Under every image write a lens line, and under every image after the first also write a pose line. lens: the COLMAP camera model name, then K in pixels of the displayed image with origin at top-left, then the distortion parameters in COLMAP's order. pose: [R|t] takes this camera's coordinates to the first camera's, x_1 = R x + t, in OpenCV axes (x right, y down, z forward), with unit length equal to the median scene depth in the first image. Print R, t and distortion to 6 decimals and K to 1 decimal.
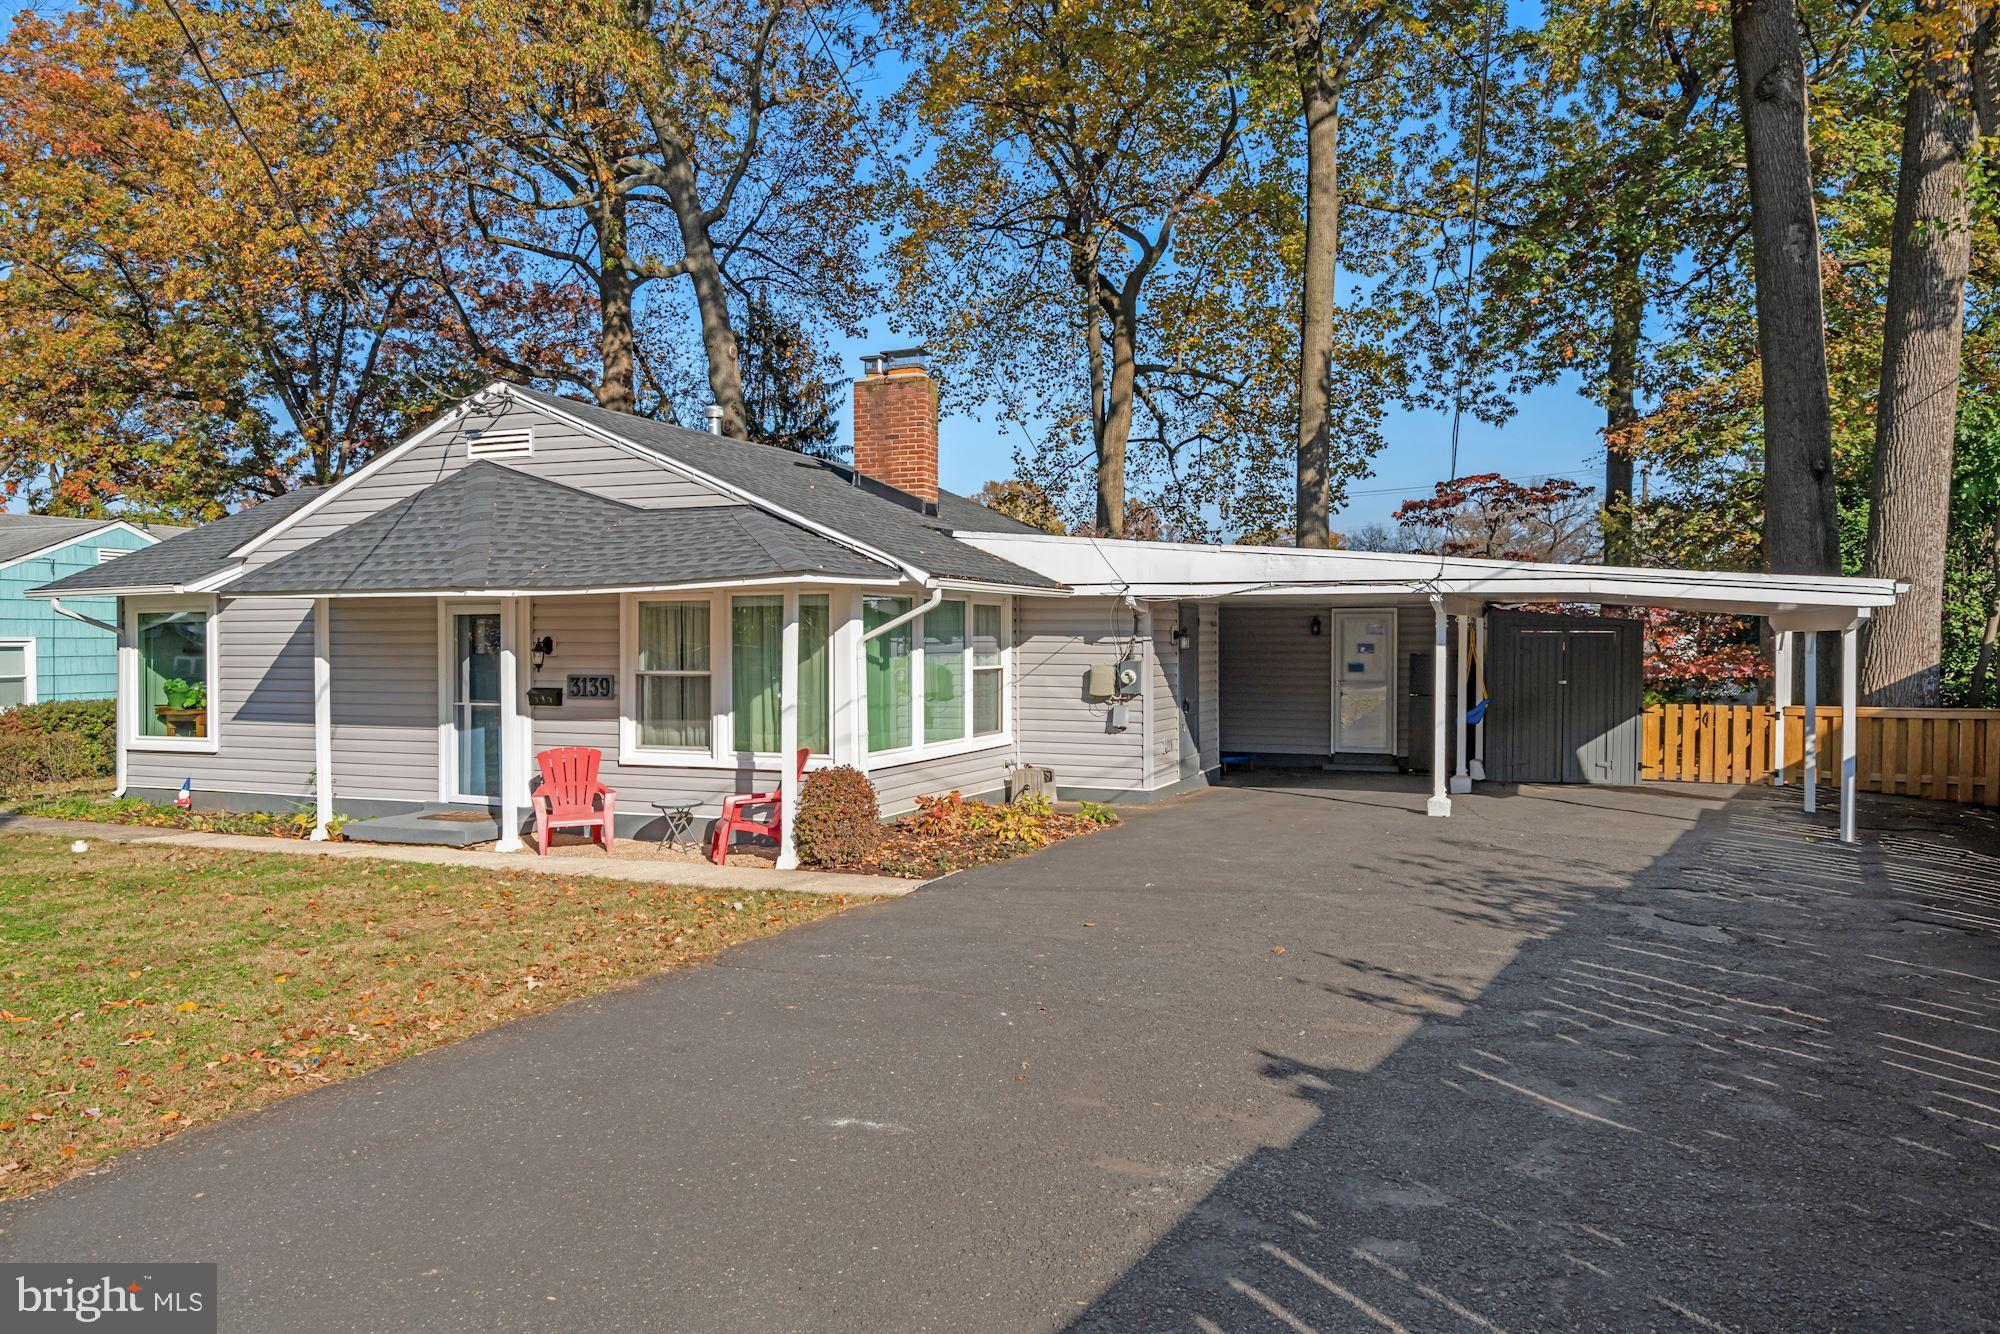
lens RADIAL K [[1416.7, 0, 997.4], [0, 1416.7, 693.3], [0, 0, 1]] dist [0.006832, 0.005211]
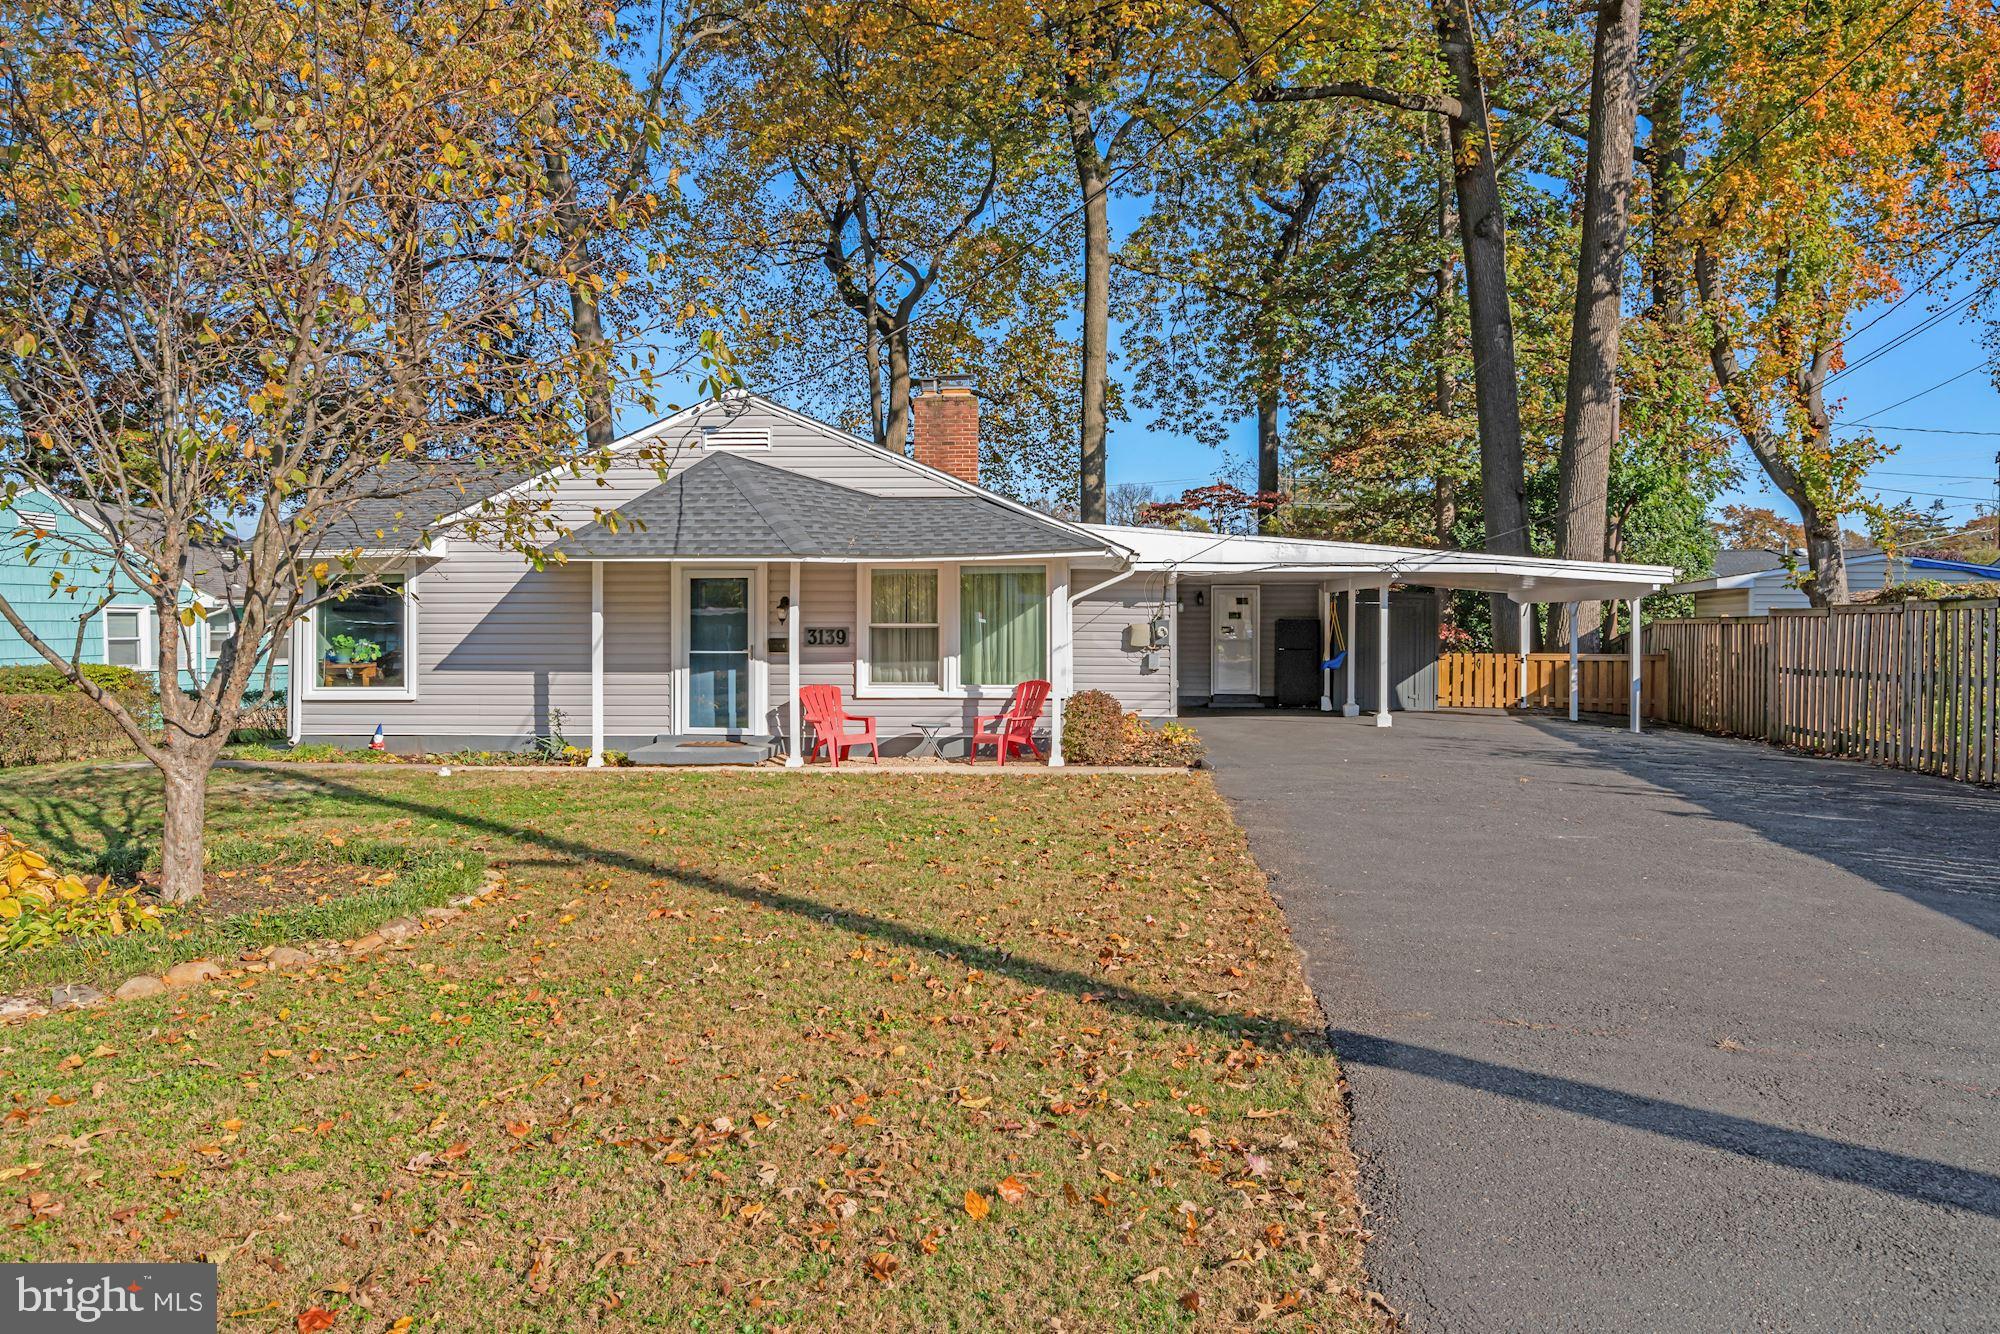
lens RADIAL K [[1334.4, 0, 1000.0], [0, 1334.4, 667.0], [0, 0, 1]] dist [-0.003348, -0.001188]
pose [[0.945405, -0.008679, 0.325781, -0.457069], [0.010439, 0.999939, -0.003655, 0.024363], [-0.325730, 0.006857, 0.945438, -0.144463]]
